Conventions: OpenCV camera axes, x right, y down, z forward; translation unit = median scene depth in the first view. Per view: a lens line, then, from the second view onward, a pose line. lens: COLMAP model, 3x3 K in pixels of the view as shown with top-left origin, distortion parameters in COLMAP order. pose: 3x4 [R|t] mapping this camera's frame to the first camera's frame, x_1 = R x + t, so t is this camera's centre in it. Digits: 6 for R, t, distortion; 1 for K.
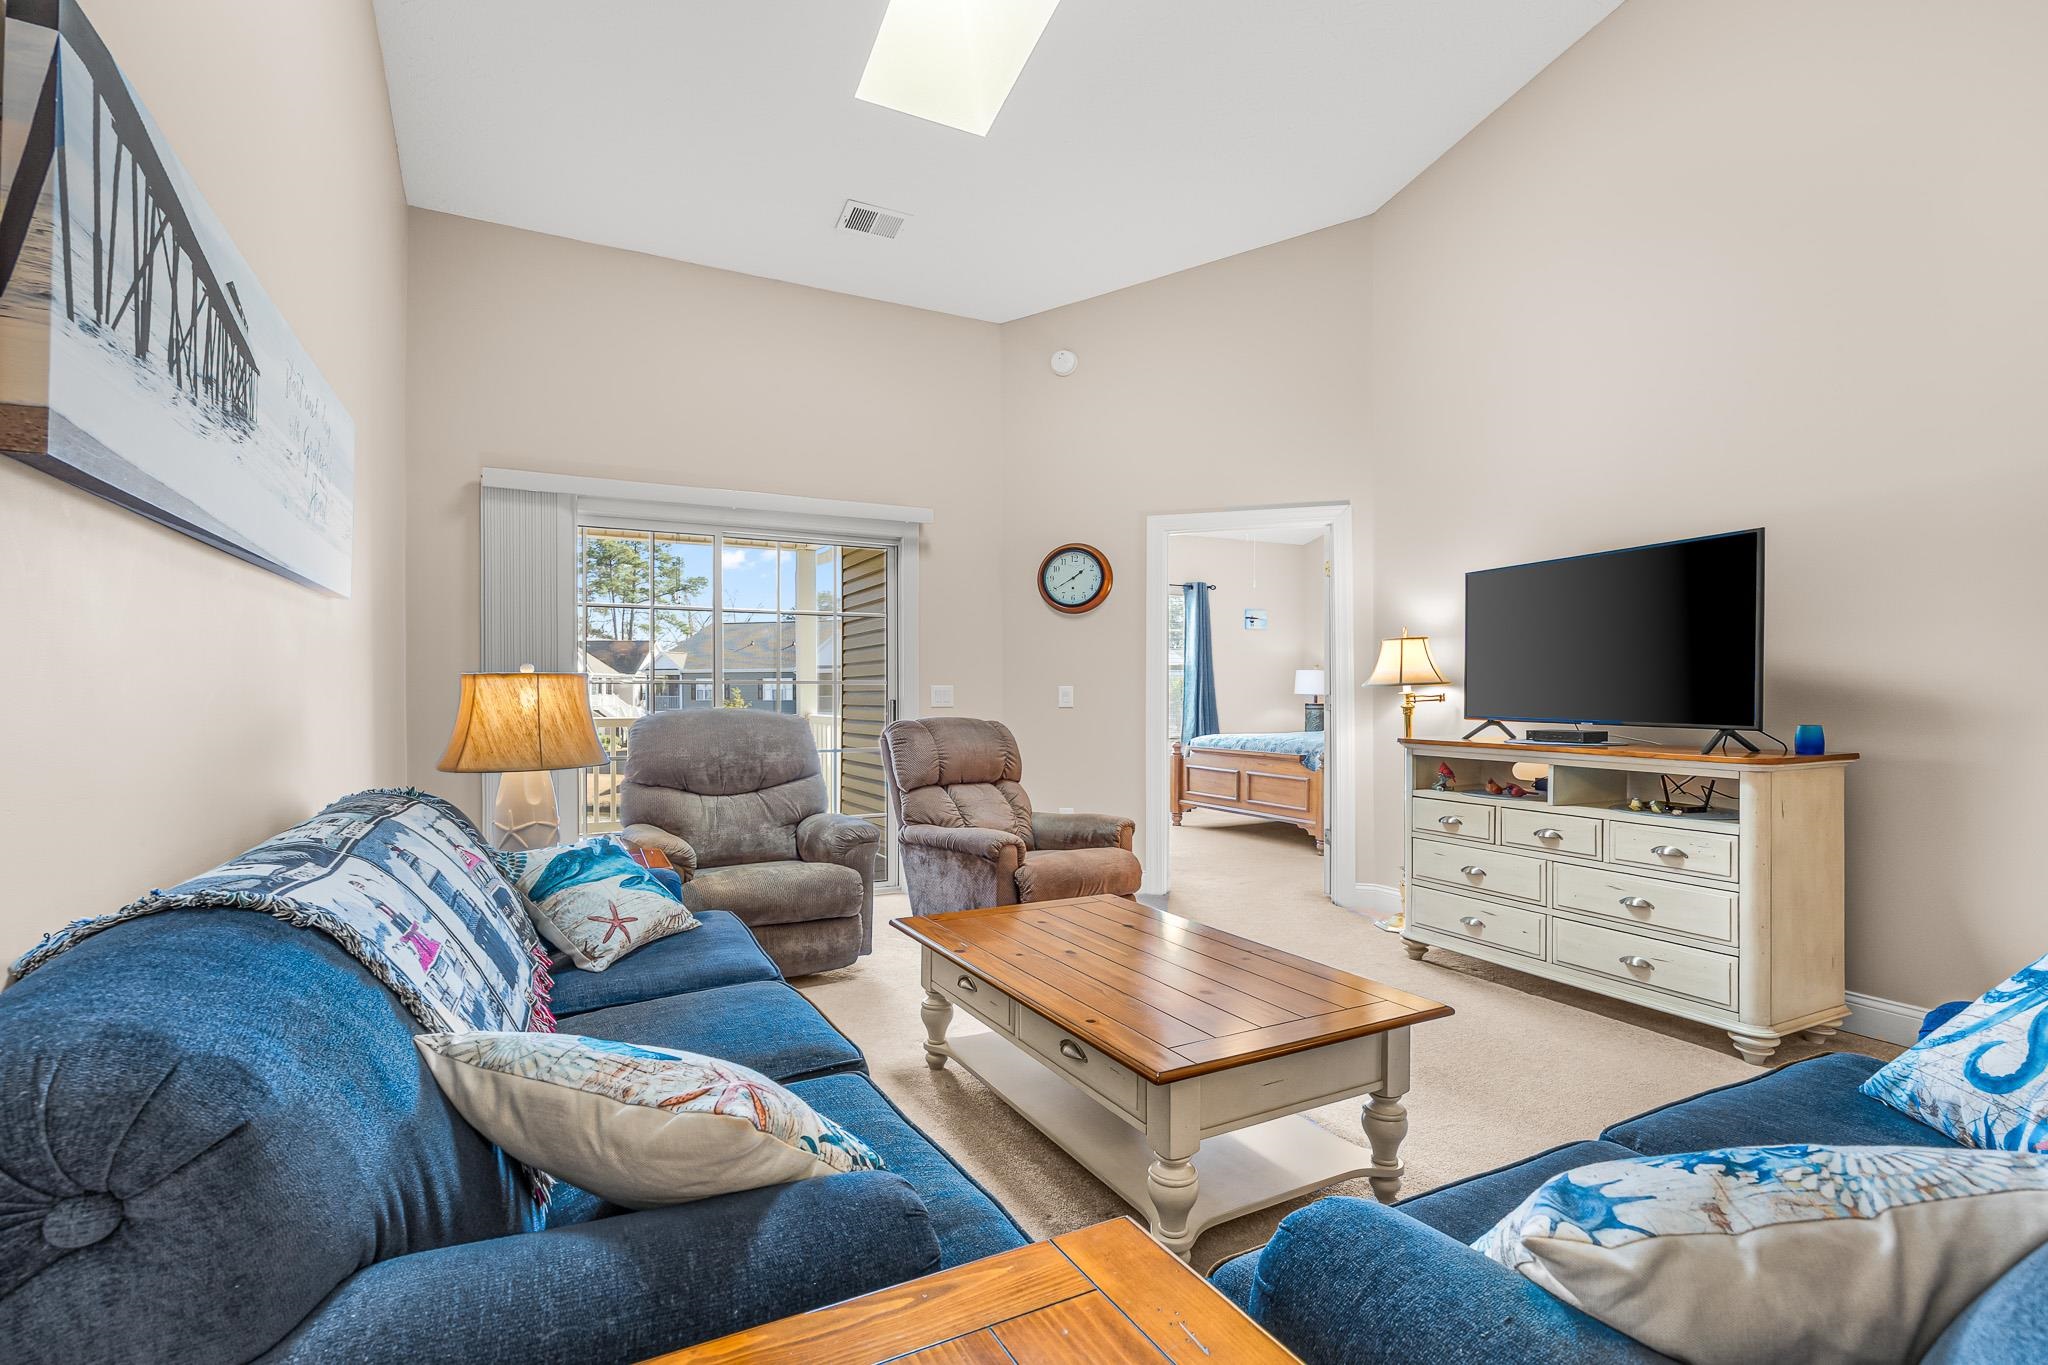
lens RADIAL K [[798.7, 0, 1089.7], [0, 798.7, 695.4], [0, 0, 1]] dist [-0.001756, -0.000017]
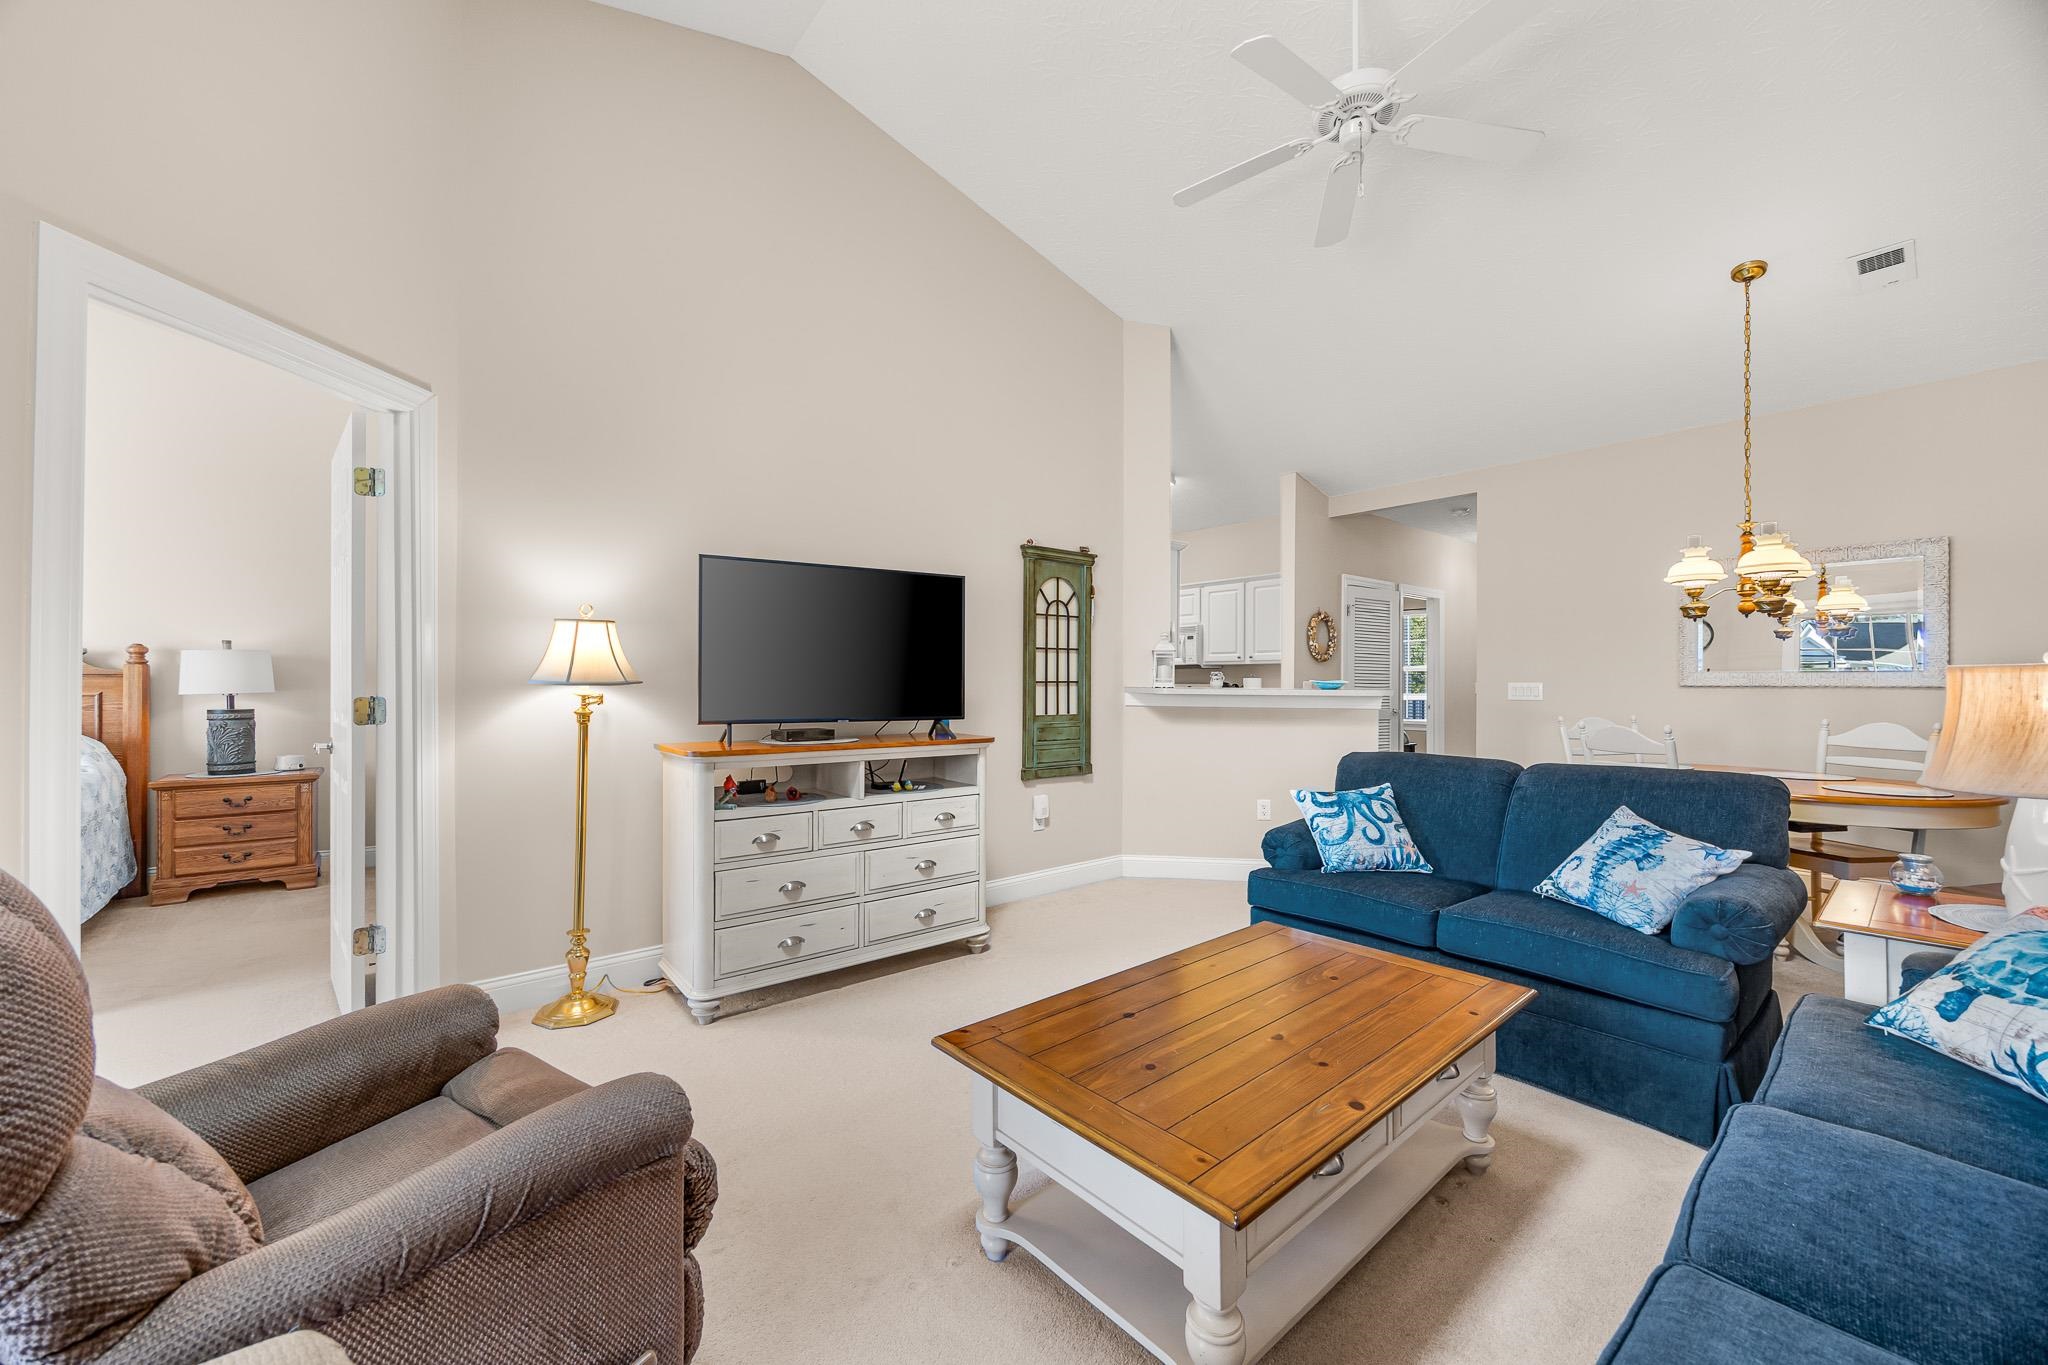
lens RADIAL K [[822.4, 0, 1024.0], [0, 822.4, 682.5], [0, 0, 1]] dist [-0.000153, -0.000033]
pose [[-0.101247, 0.003009, 0.994857, -0.400284], [0.001529, 0.999995, -0.002869, -0.010511], [-0.994860, 0.001231, -0.101251, 0.669020]]
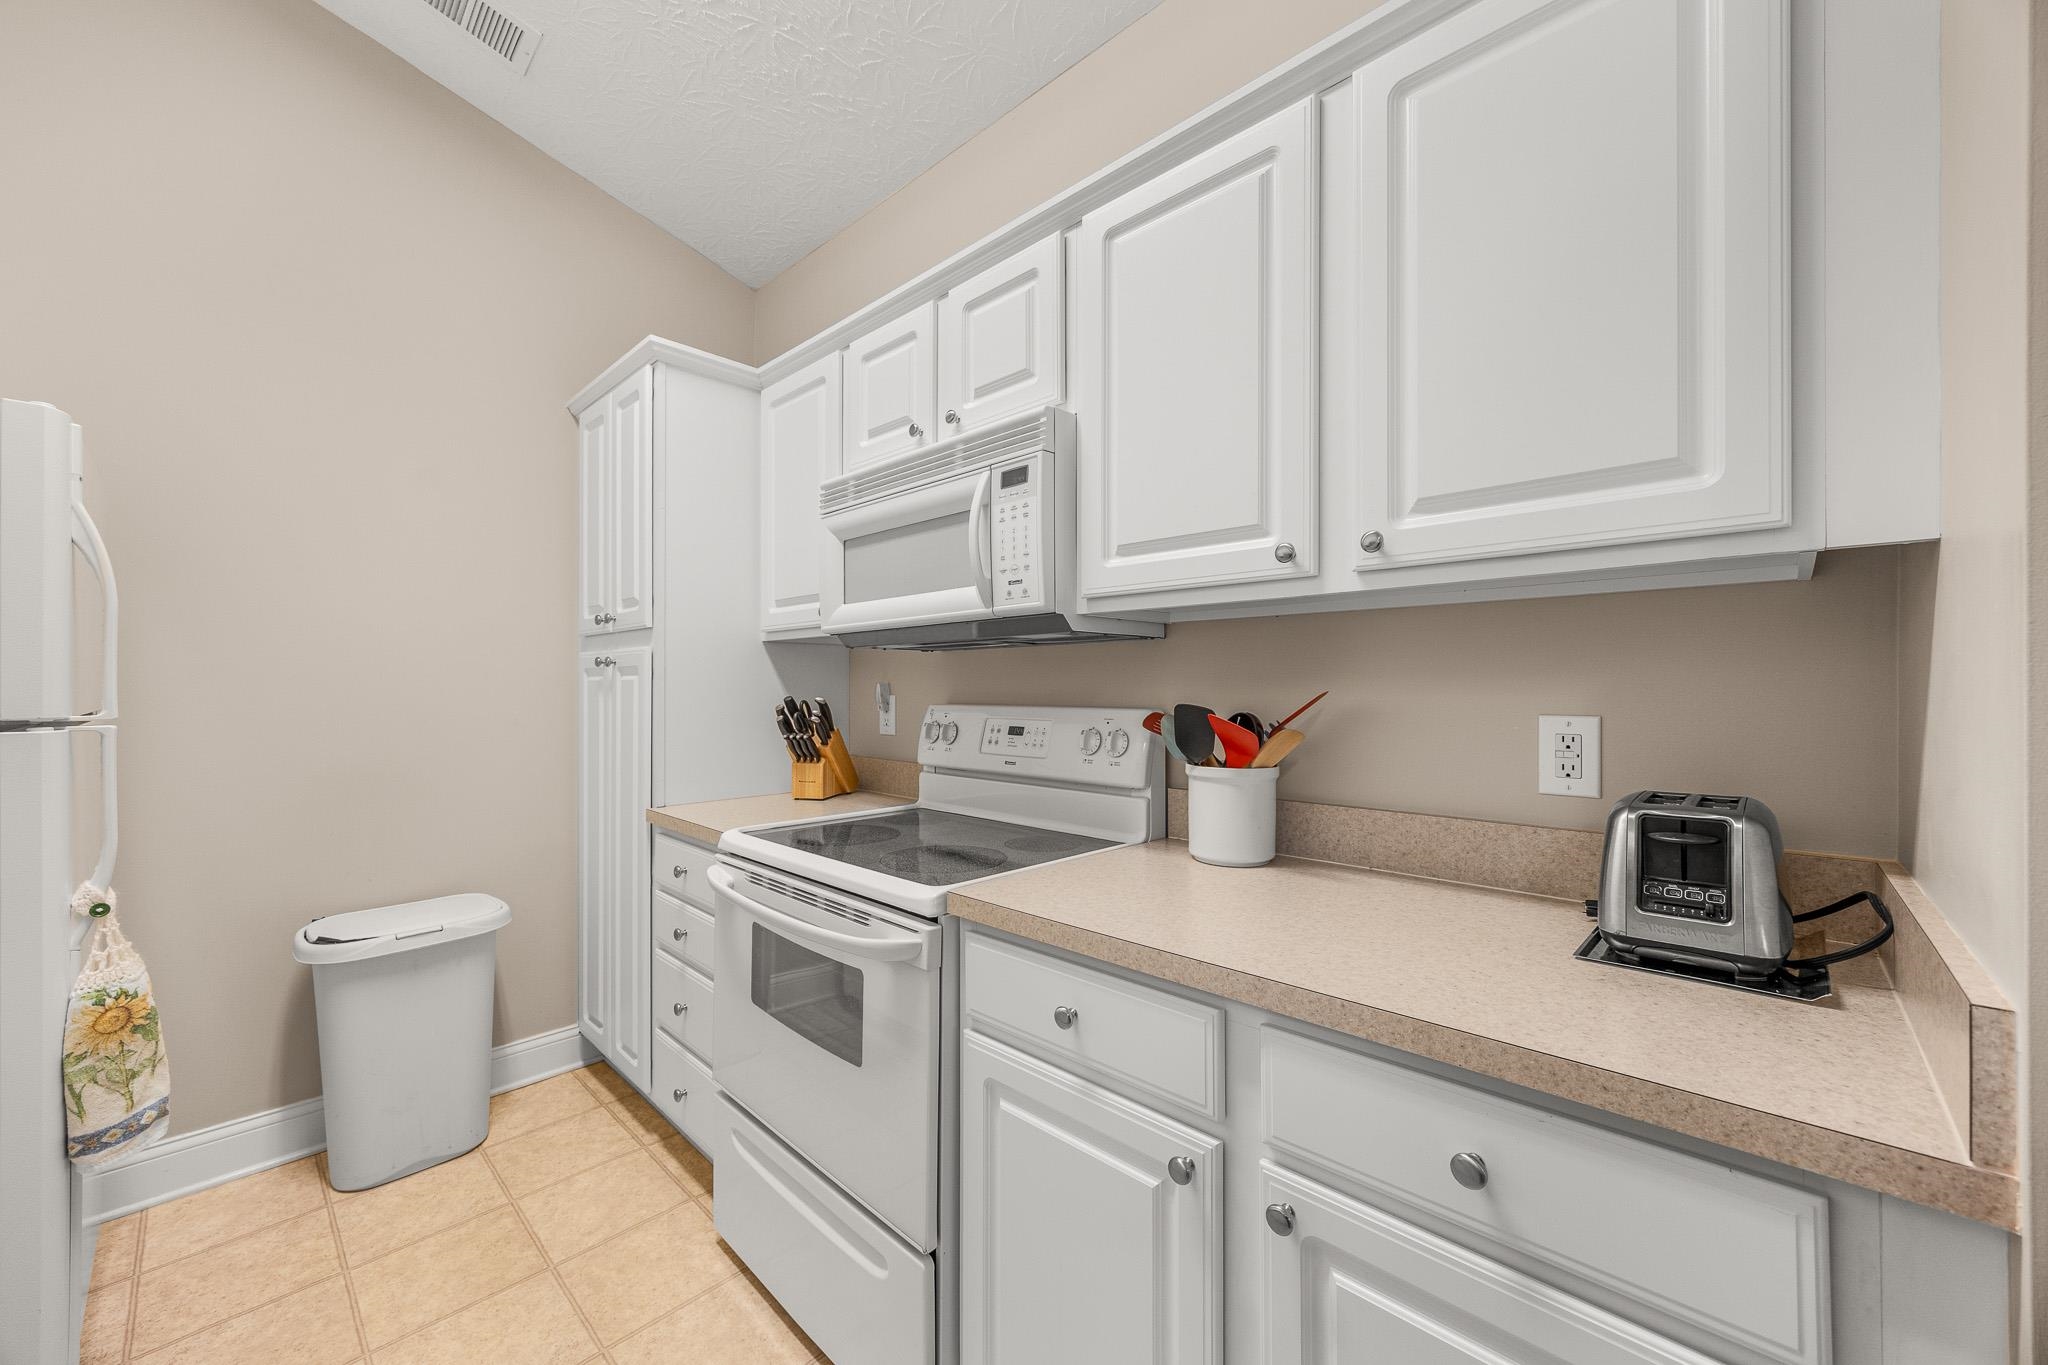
lens RADIAL K [[786.7, 0, 1024.0], [0, 786.7, 682.5], [0, 0, 1]] dist [0.001130, 0.000183]
pose [[-0.203264, 0.003356, 0.979118, 1.153963], [-0.000437, 0.999994, -0.003518, -0.023711], [-0.979124, -0.001143, -0.203262, 0.143801]]
